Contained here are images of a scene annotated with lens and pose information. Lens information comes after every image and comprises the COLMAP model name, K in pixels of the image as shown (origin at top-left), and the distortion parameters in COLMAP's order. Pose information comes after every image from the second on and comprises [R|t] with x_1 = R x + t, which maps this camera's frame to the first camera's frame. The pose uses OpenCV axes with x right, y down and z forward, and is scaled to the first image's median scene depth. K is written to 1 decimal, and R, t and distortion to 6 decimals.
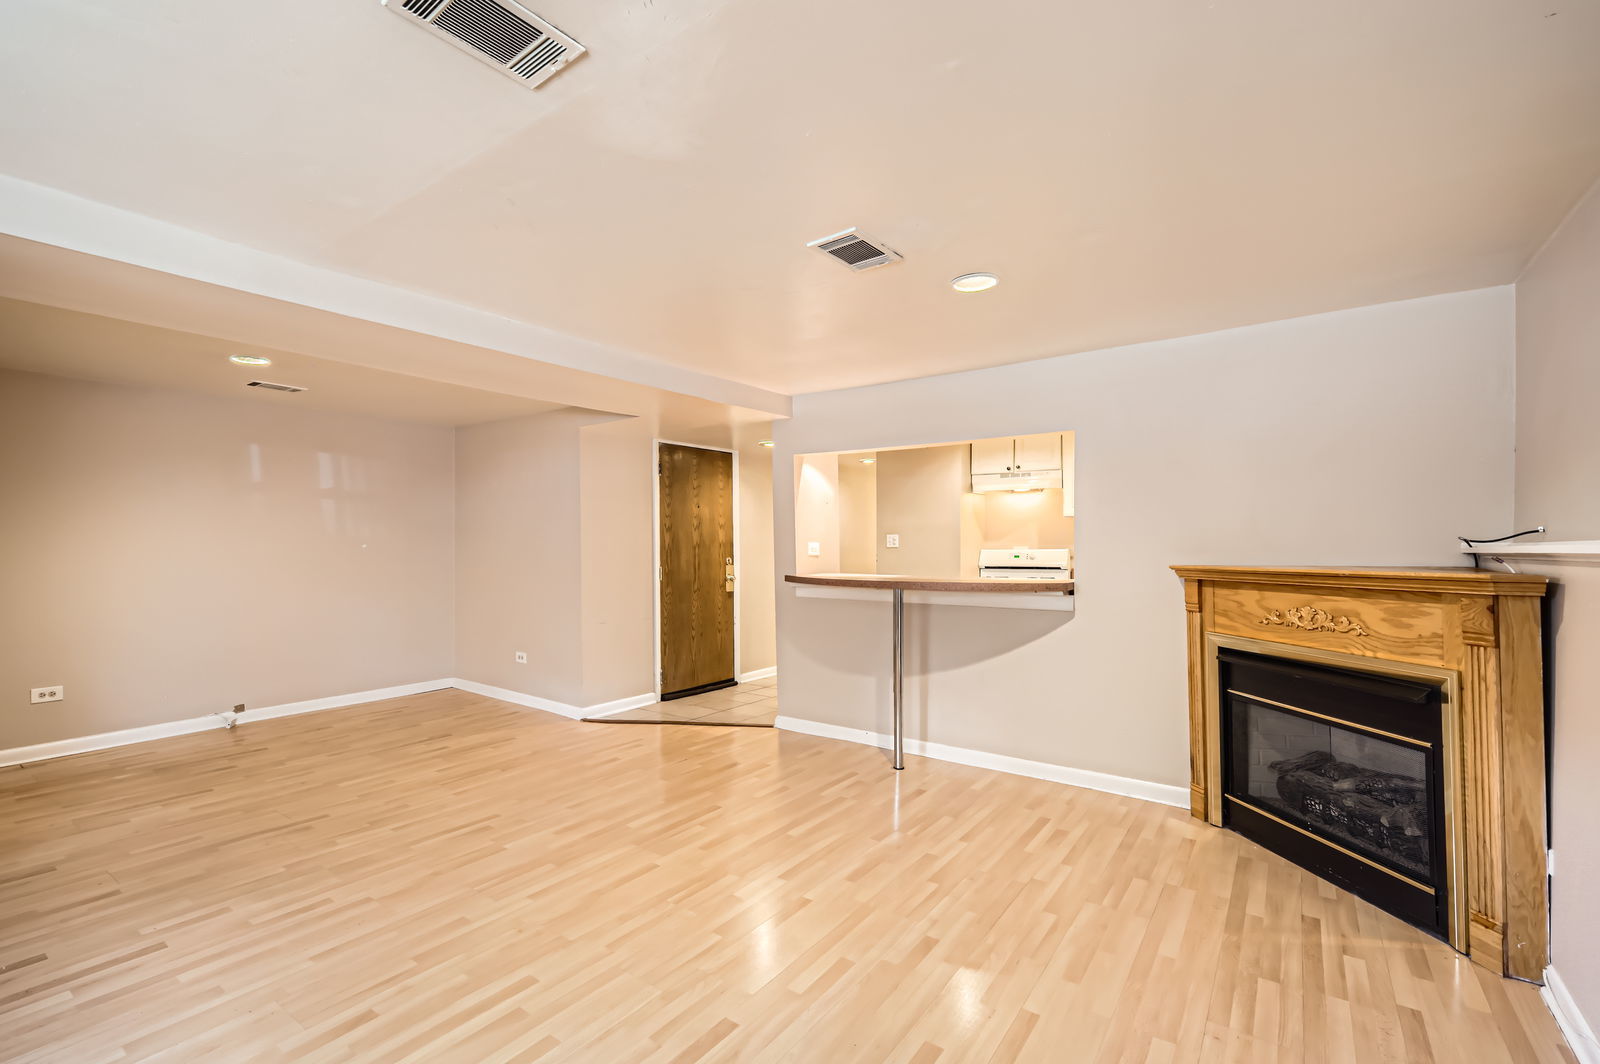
lens RADIAL K [[706.7, 0, 790.9], [0, 706.7, 525.8], [0, 0, 1]] dist [-0.004364, -0.000829]
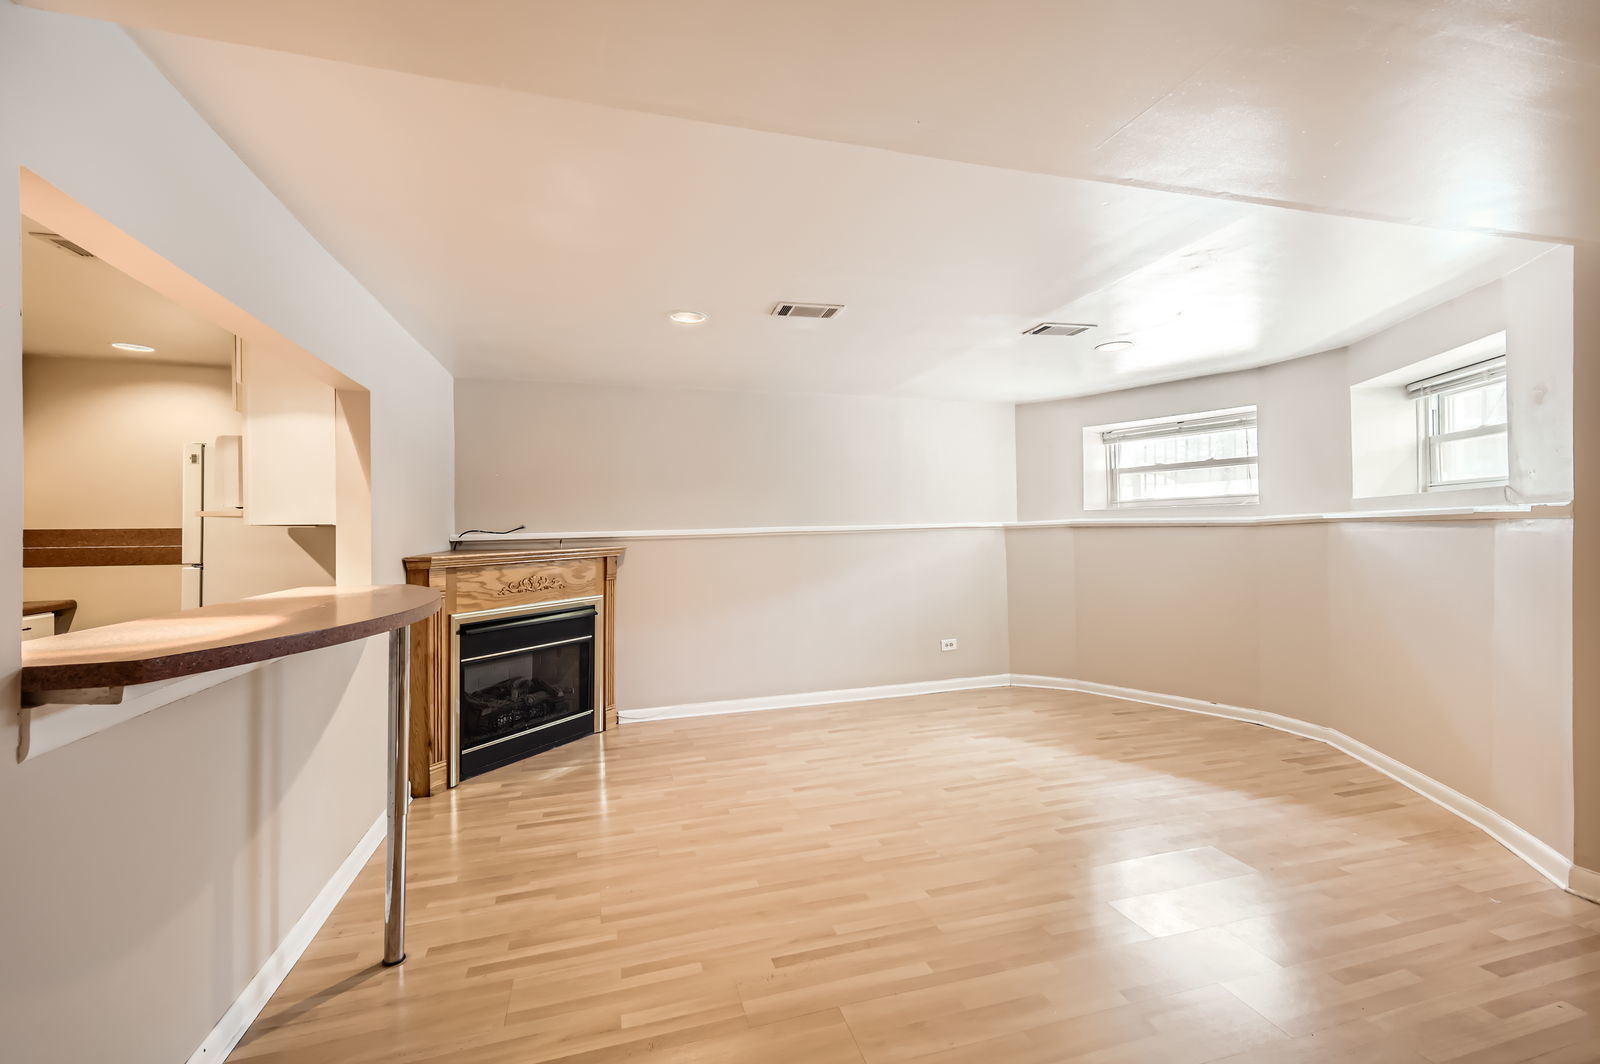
lens RADIAL K [[706.7, 0, 793.5], [0, 706.7, 529.1], [0, 0, 1]] dist [-0.004364, -0.000829]
pose [[-0.793342, 0.014529, 0.608603, -0.385296], [-0.001176, 0.999677, -0.025397, 0.033075], [-0.608775, -0.020864, -0.793068, 1.166390]]
